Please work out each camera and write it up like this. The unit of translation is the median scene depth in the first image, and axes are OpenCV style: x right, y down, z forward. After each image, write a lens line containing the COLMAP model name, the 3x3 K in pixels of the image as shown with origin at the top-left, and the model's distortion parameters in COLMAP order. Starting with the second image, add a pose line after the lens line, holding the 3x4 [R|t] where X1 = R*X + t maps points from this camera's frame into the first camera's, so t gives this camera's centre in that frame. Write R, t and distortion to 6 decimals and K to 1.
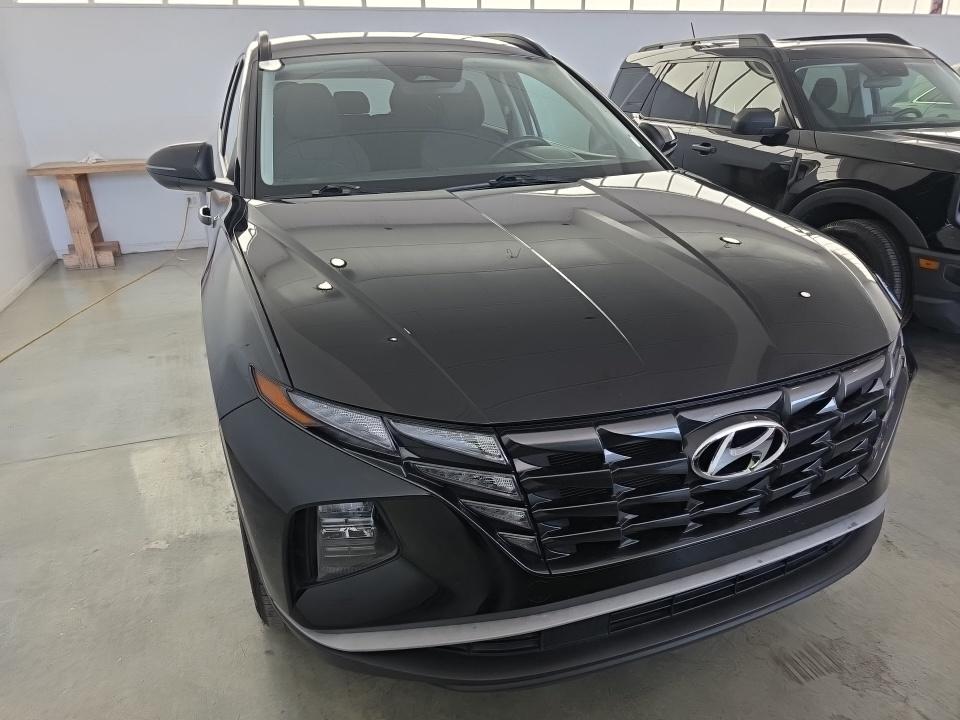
lens RADIAL K [[654.5, 0, 486.0], [0, 654.5, 356.4], [0, 0, 1]] dist [0.059409, -0.054691]
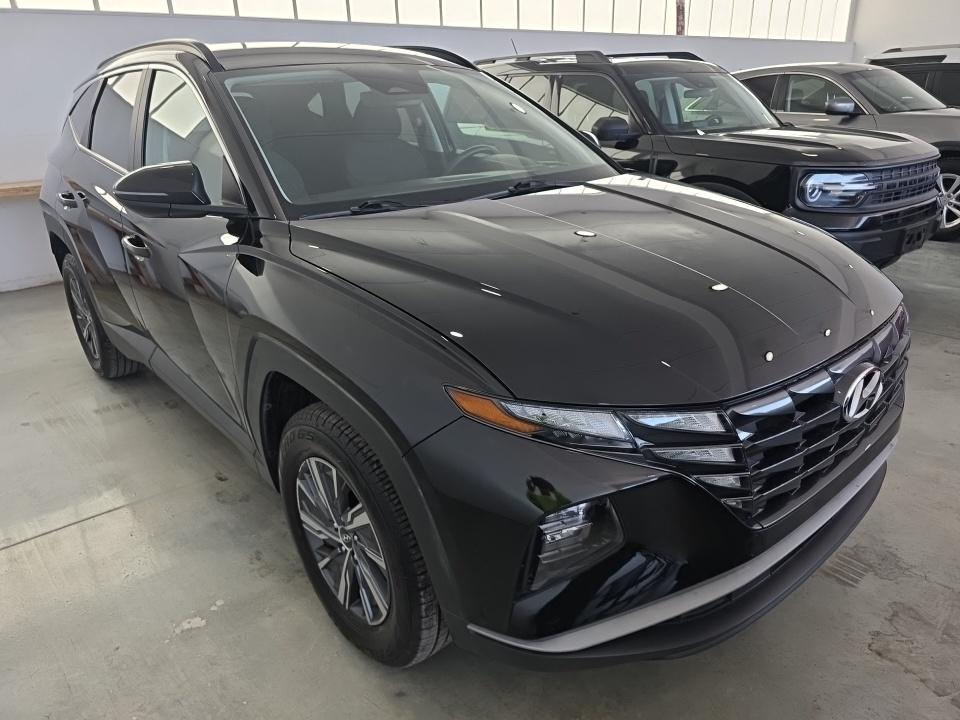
lens RADIAL K [[654.5, 0, 486.0], [0, 654.5, 356.4], [0, 0, 1]] dist [0.059409, -0.054691]
pose [[0.938457, -0.132193, 0.319098, -0.375264], [0.137154, 0.990525, 0.006982, -0.016790], [-0.316998, 0.037214, 0.947696, 0.040888]]
